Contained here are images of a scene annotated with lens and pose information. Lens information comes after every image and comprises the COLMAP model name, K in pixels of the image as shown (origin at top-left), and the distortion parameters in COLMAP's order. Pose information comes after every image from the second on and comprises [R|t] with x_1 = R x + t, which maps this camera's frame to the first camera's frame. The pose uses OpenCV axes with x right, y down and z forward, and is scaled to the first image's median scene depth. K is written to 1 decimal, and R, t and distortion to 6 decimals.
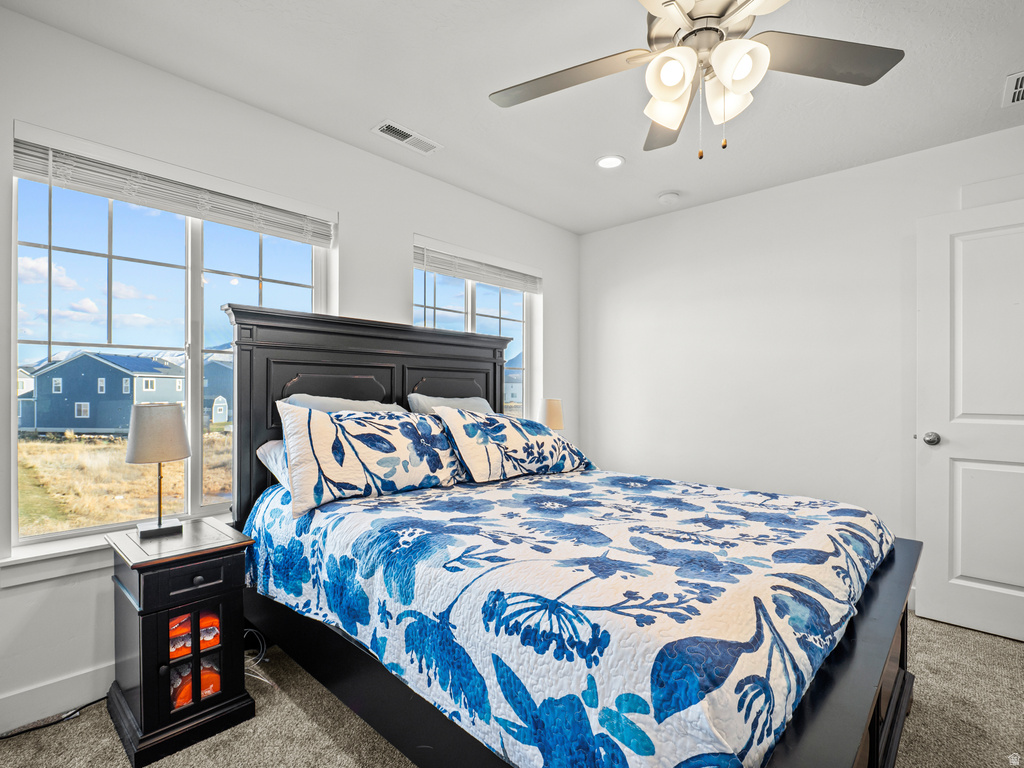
lens RADIAL K [[443.9, 0, 512.0], [0, 443.9, 384.0], [0, 0, 1]] dist [0.024429, -0.000107]
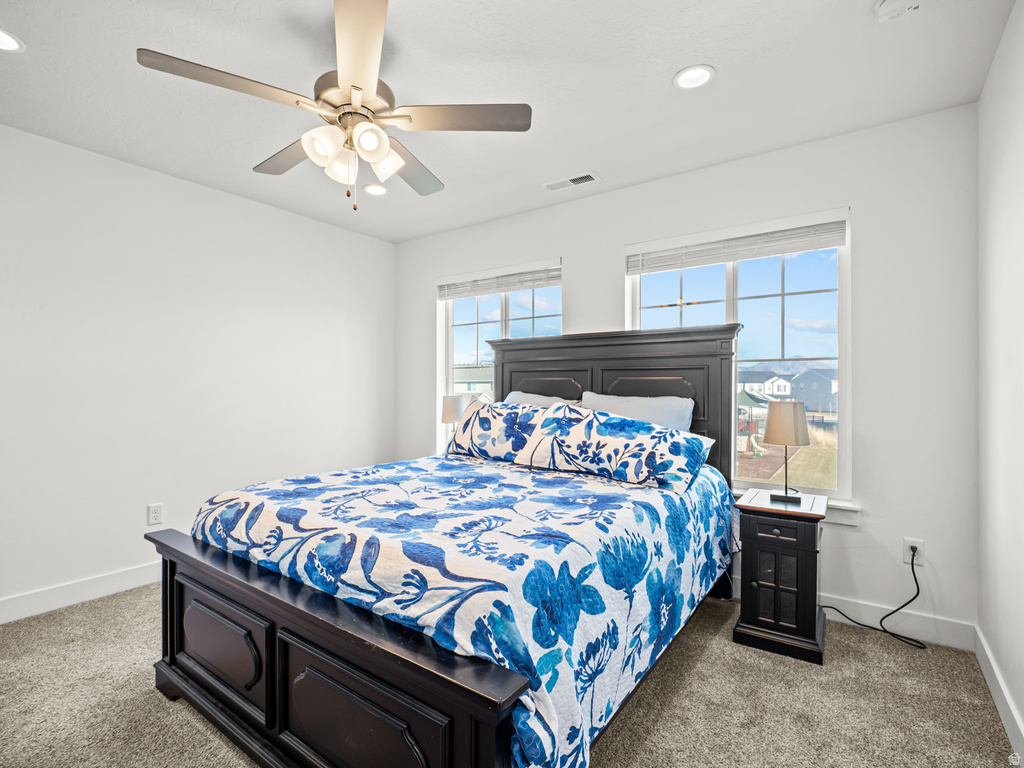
lens RADIAL K [[489.9, 0, 510.8], [0, 489.9, 389.0], [0, 0, 1]] dist [-0.005227, -0.000433]
pose [[0.207857, -0.009479, -0.978113, 1.108679], [-0.003506, 0.999939, -0.010436, 0.028650], [0.978153, 0.005599, 0.207811, 0.625624]]
